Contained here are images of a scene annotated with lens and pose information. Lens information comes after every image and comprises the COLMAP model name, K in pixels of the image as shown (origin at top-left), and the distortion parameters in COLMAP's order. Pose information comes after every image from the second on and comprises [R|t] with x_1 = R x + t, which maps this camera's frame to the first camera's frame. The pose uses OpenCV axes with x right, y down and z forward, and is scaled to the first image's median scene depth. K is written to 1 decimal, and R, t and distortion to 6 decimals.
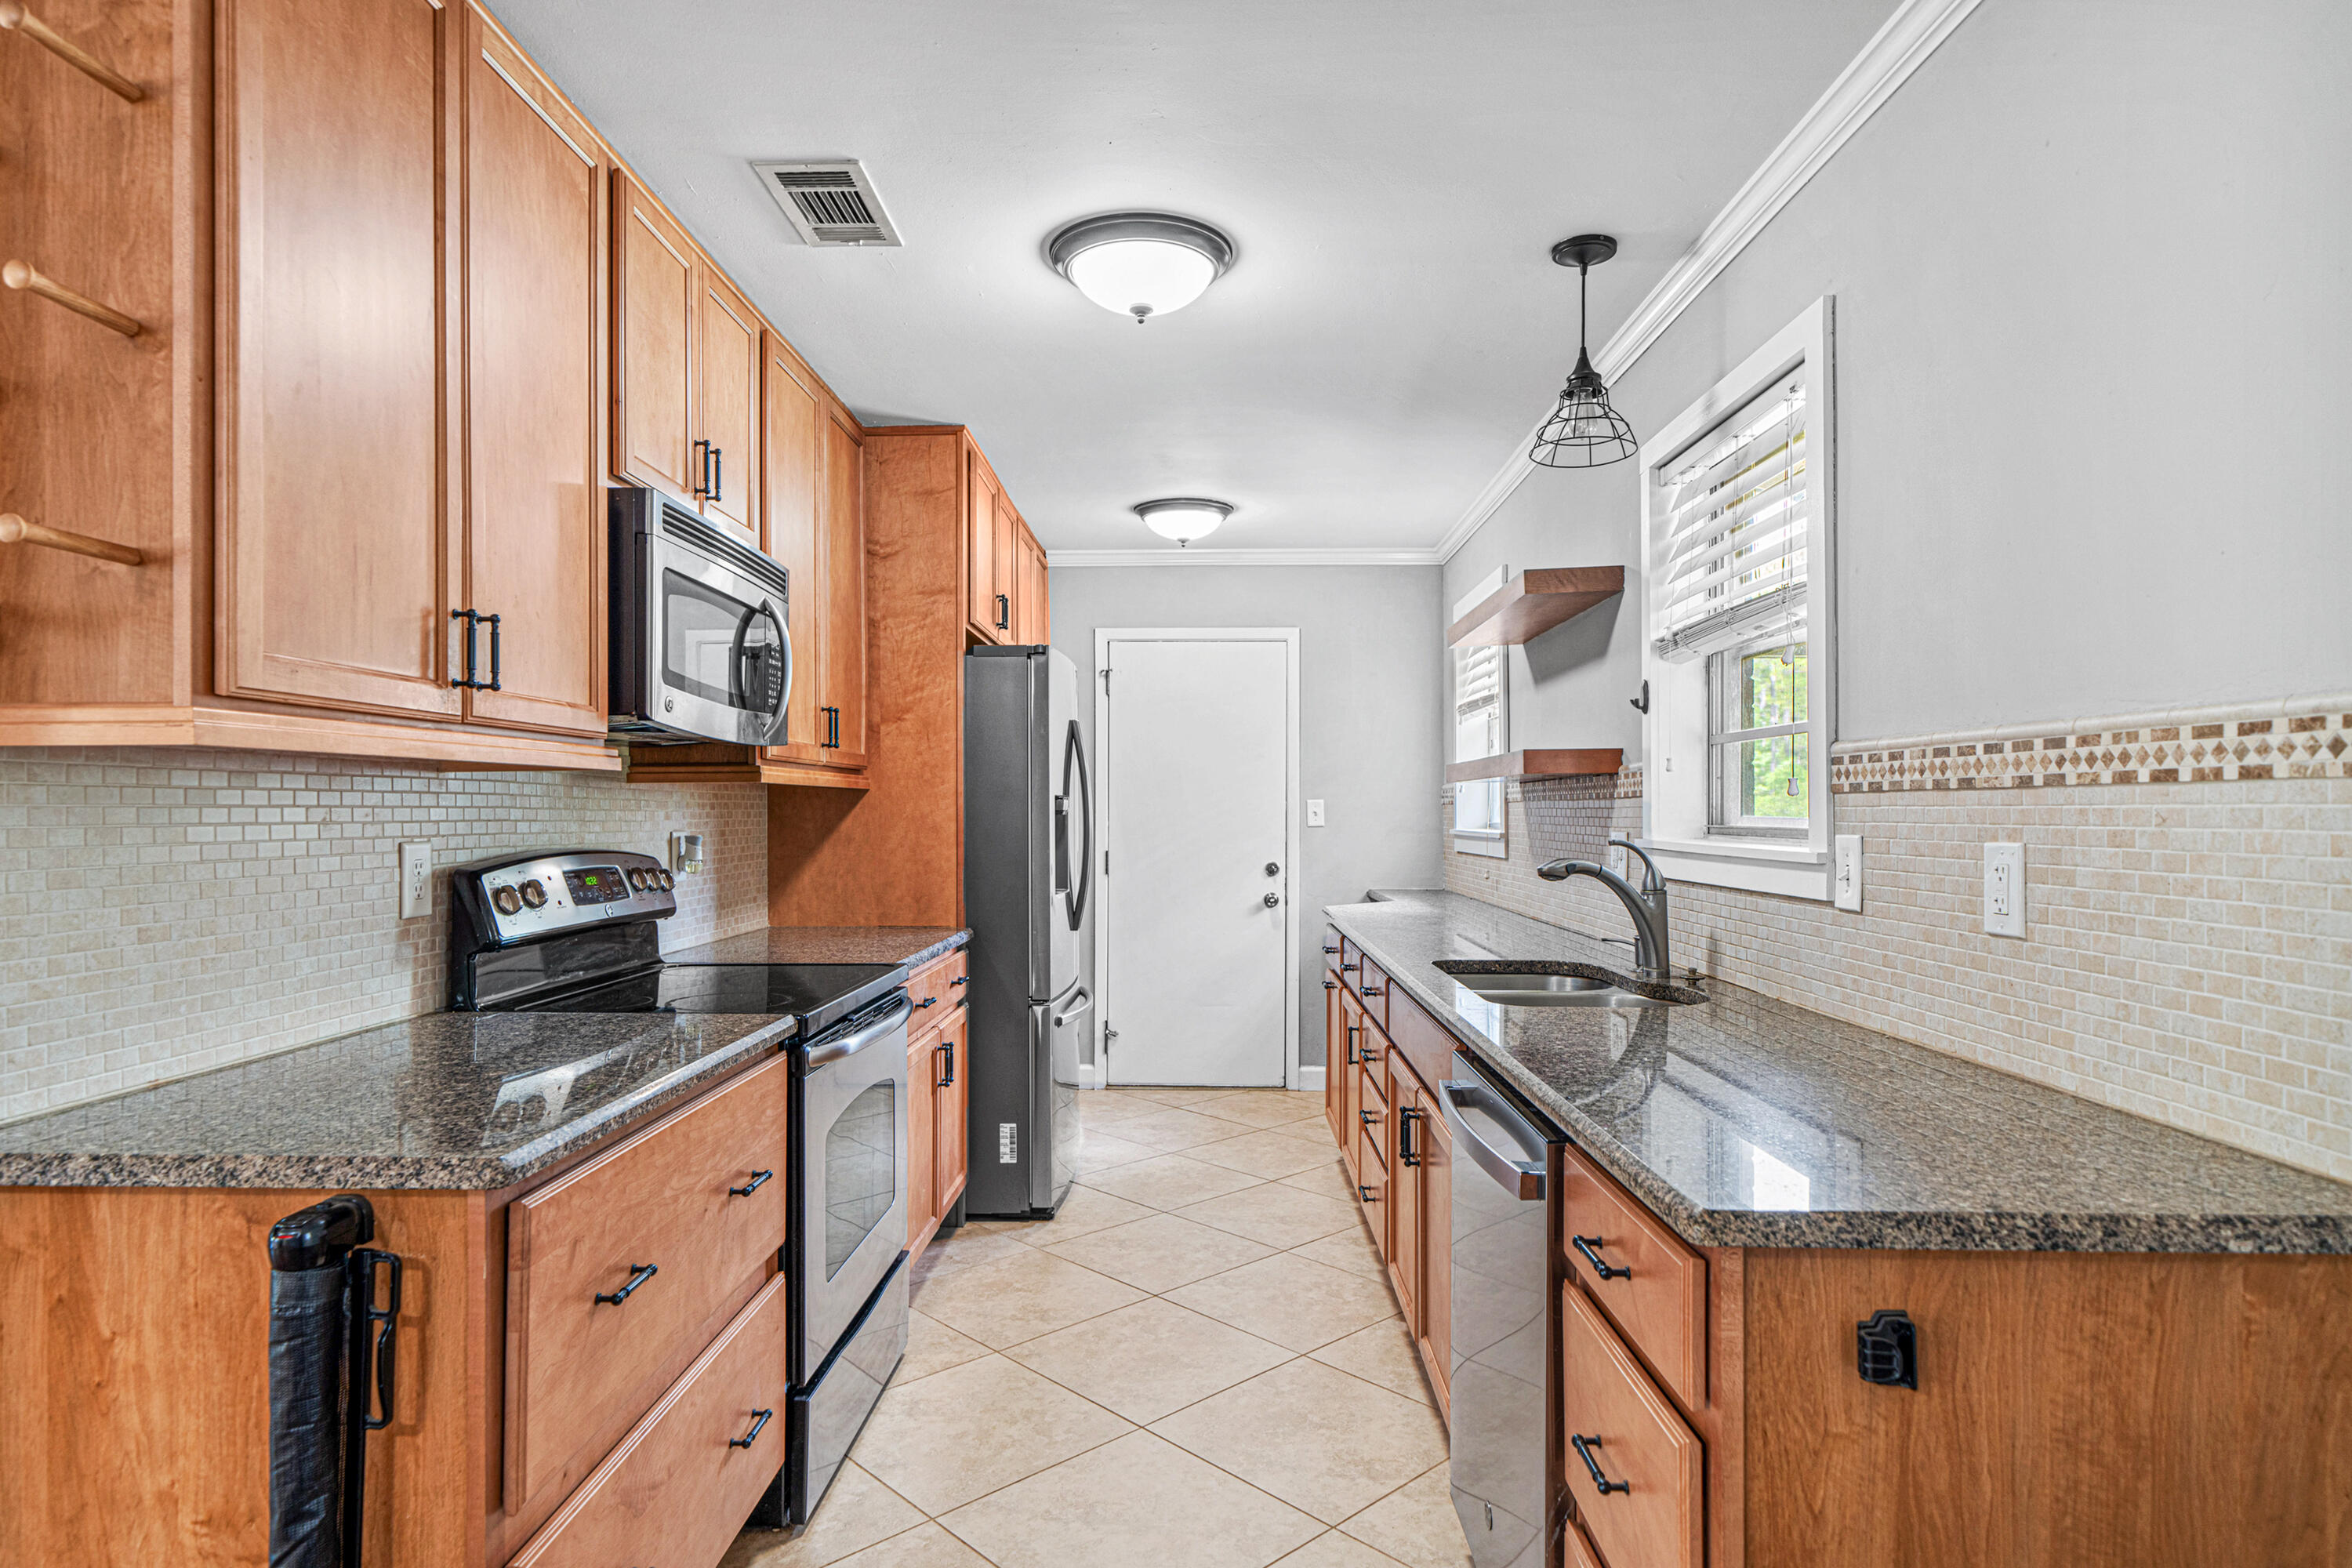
lens RADIAL K [[1287.9, 0, 1158.3], [0, 1287.9, 813.7], [0, 0, 1]] dist [0.000450, -0.000968]
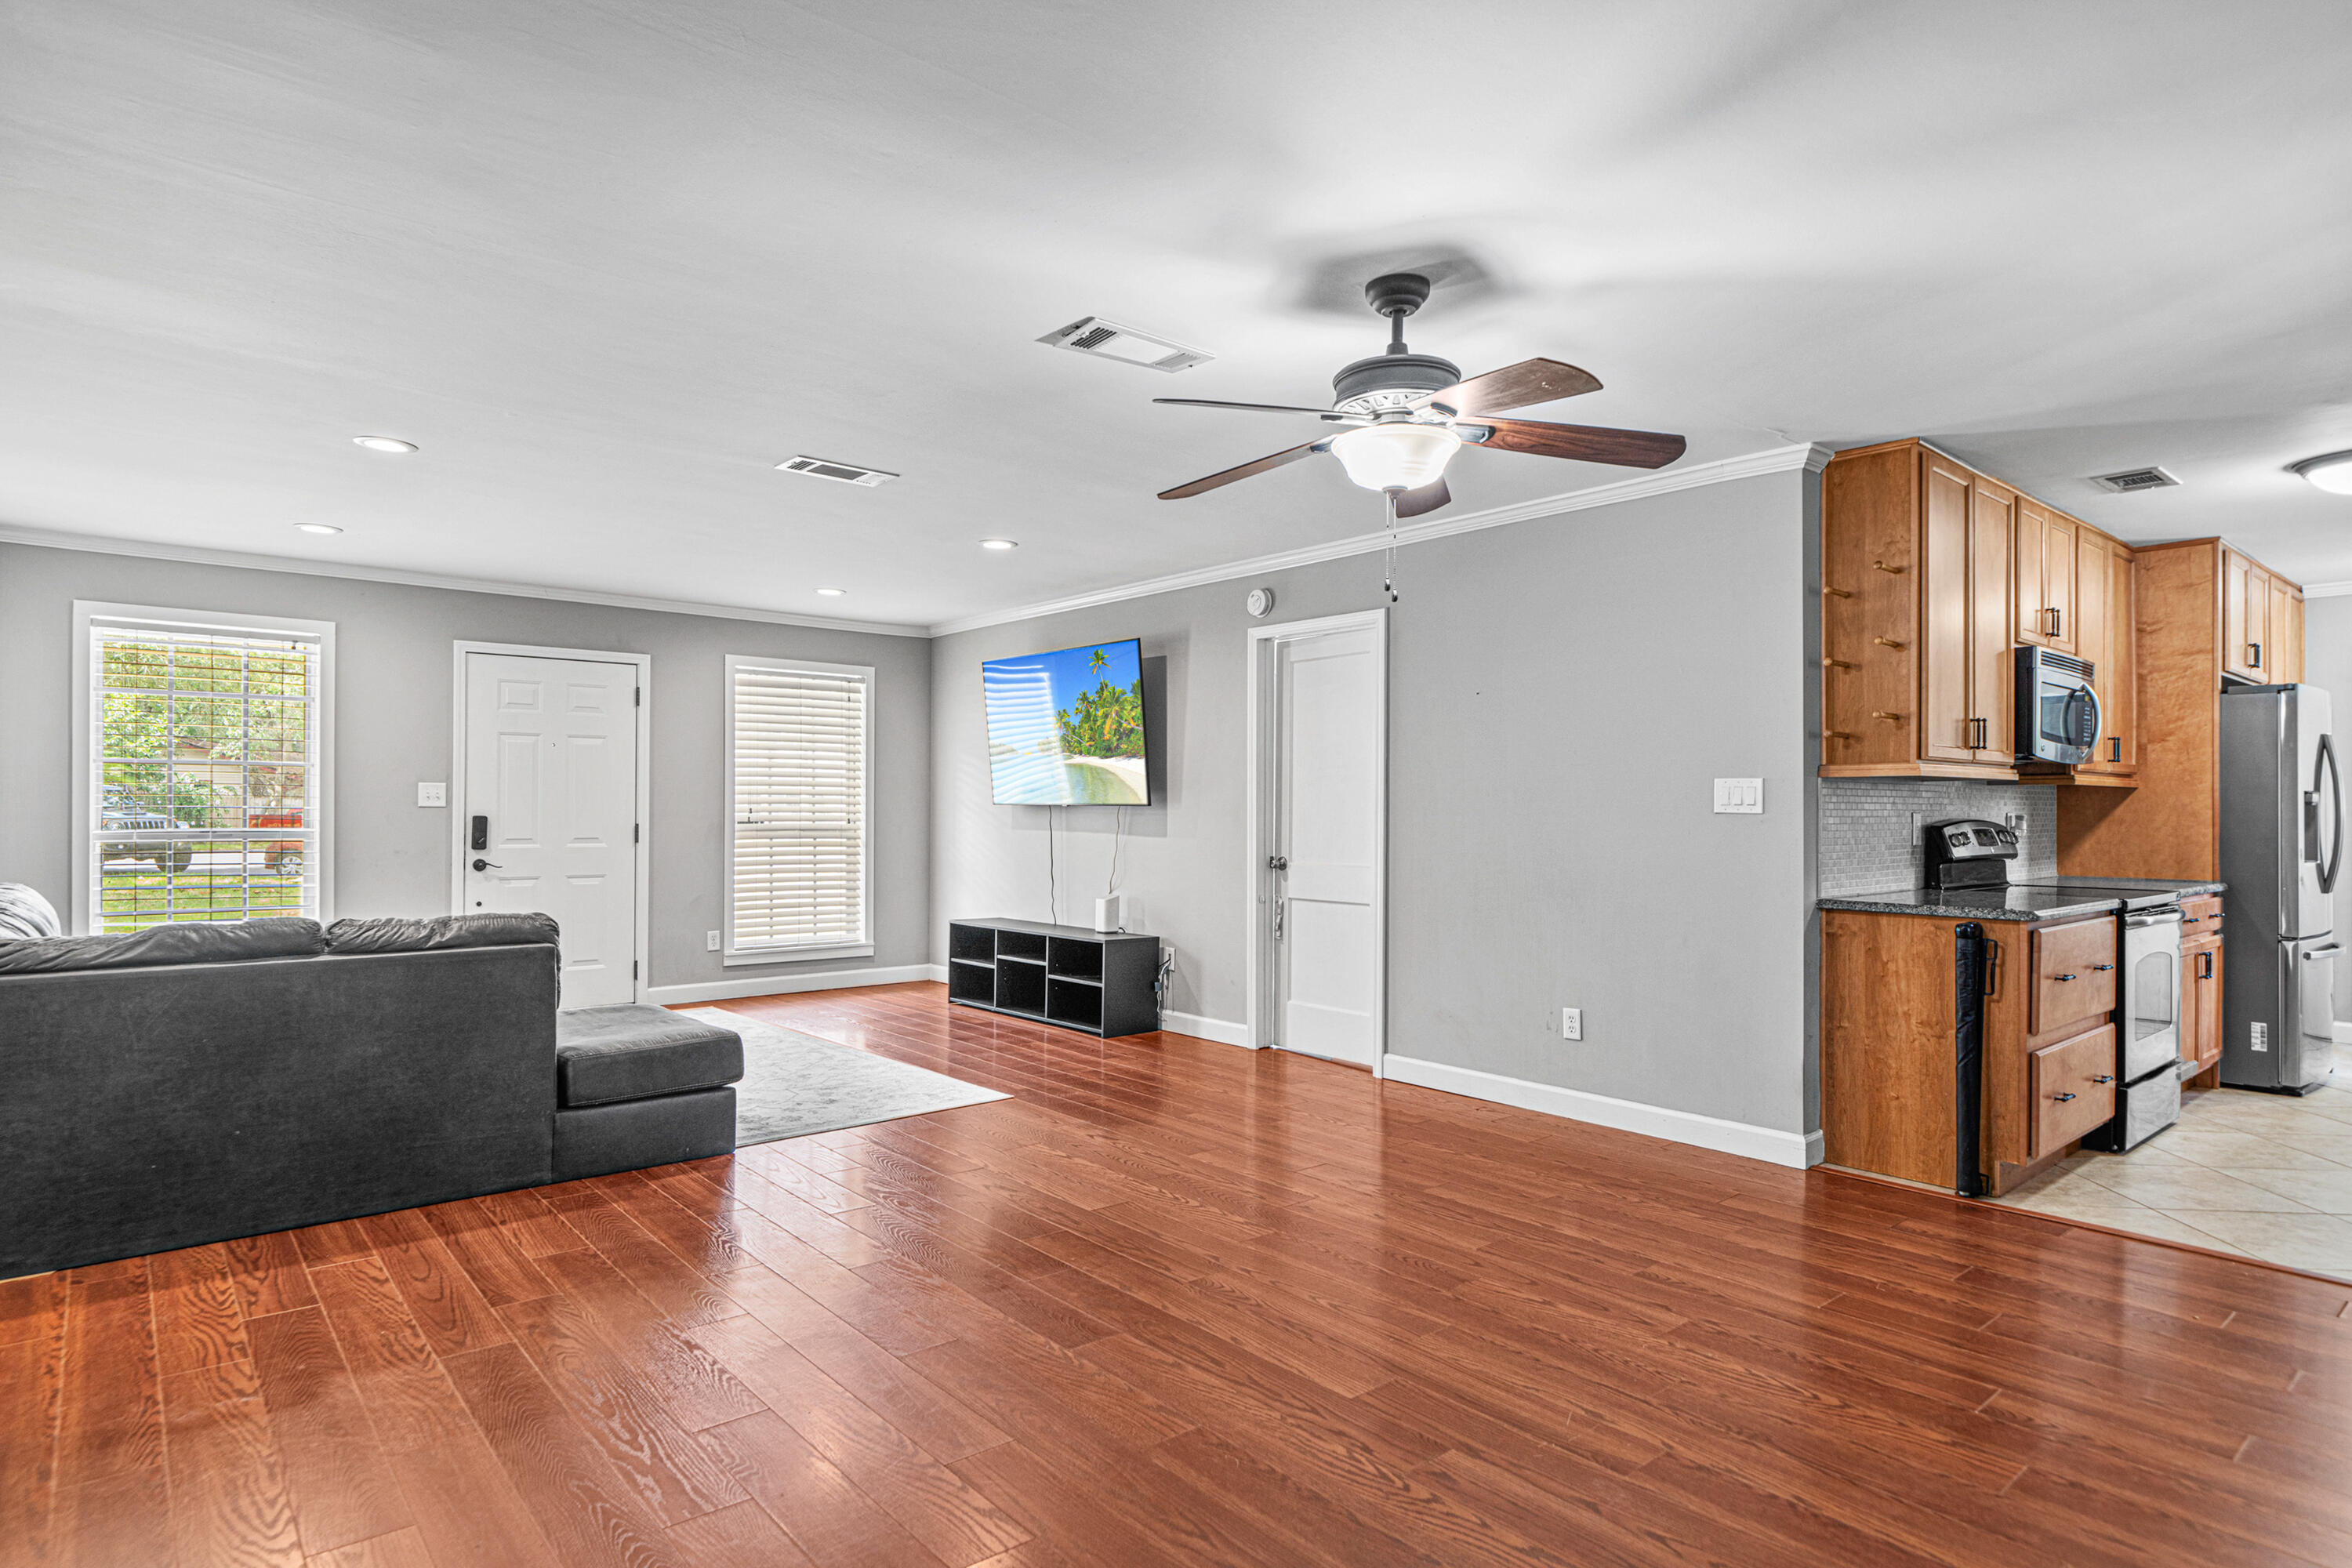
lens RADIAL K [[1257.2, 0, 1179.3], [0, 1257.2, 805.7], [0, 0, 1]] dist [0.001676, 0.000608]
pose [[0.676372, 0.000507, -0.736560, 0.185931], [-0.005597, 0.999974, -0.004451, 0.027716], [0.736539, 0.007133, 0.676358, -1.509450]]
